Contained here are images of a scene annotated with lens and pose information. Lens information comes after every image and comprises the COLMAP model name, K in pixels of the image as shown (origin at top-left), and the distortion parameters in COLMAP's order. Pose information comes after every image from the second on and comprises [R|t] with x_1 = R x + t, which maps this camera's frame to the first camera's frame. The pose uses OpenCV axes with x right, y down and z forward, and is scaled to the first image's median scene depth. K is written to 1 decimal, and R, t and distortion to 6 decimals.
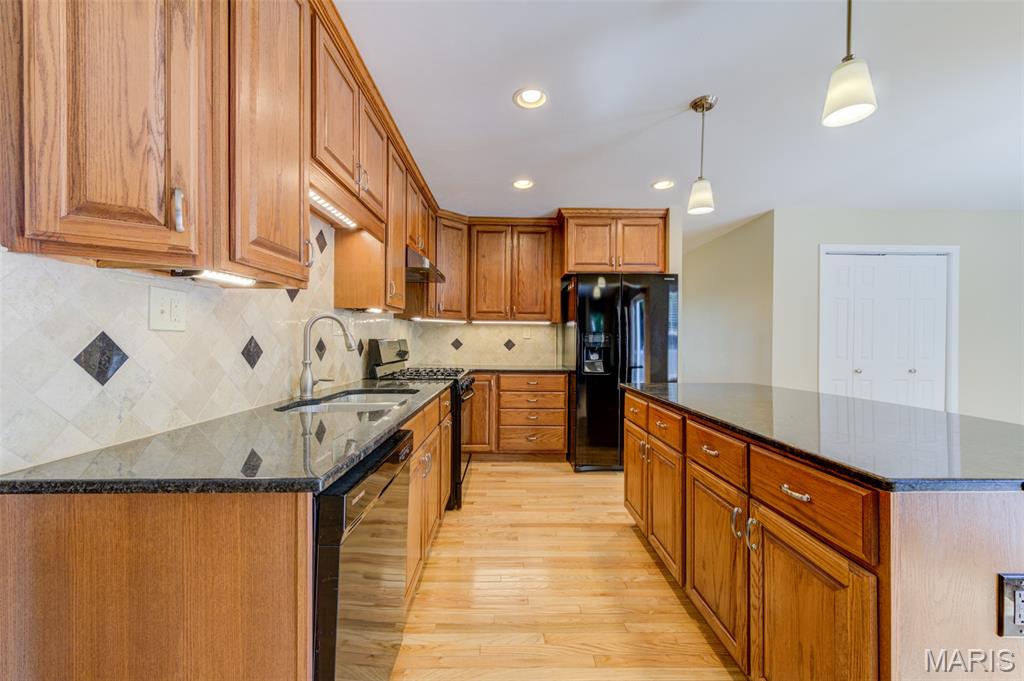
lens RADIAL K [[407.0, 0, 510.4], [0, 407.0, 341.5], [0, 0, 1]] dist [0.009942, -0.000435]
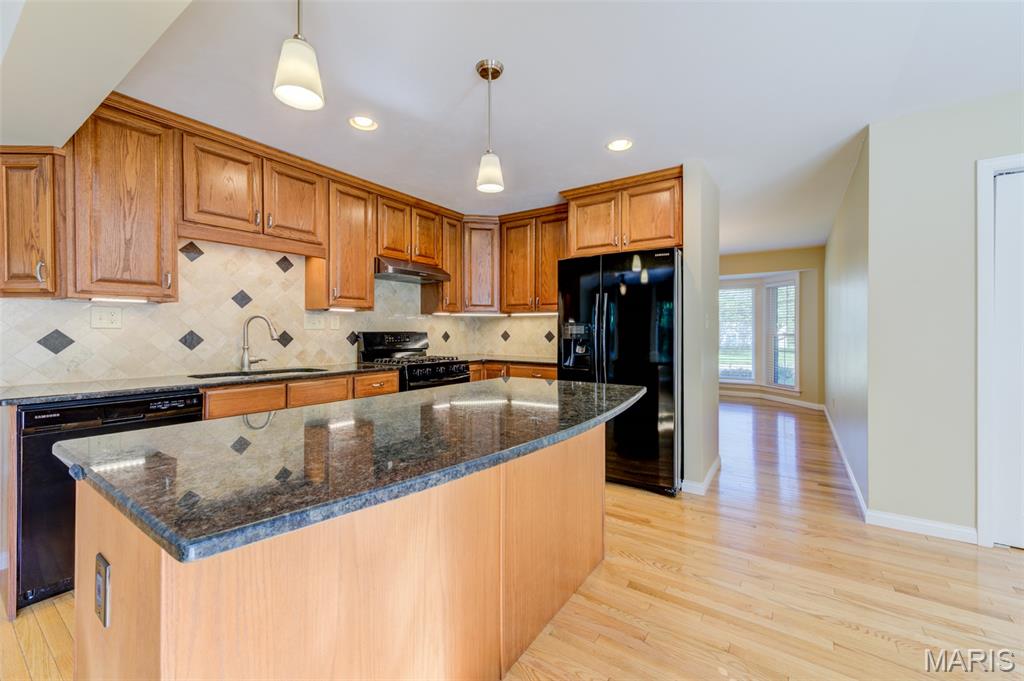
lens RADIAL K [[407.0, 0, 511.5], [0, 407.0, 330.0], [0, 0, 1]] dist [0.009942, -0.000435]
pose [[0.811416, -0.005147, -0.584447, 0.572810], [0.000624, 0.999968, -0.007940, -0.000452], [0.584469, 0.006078, 0.811393, 0.167616]]
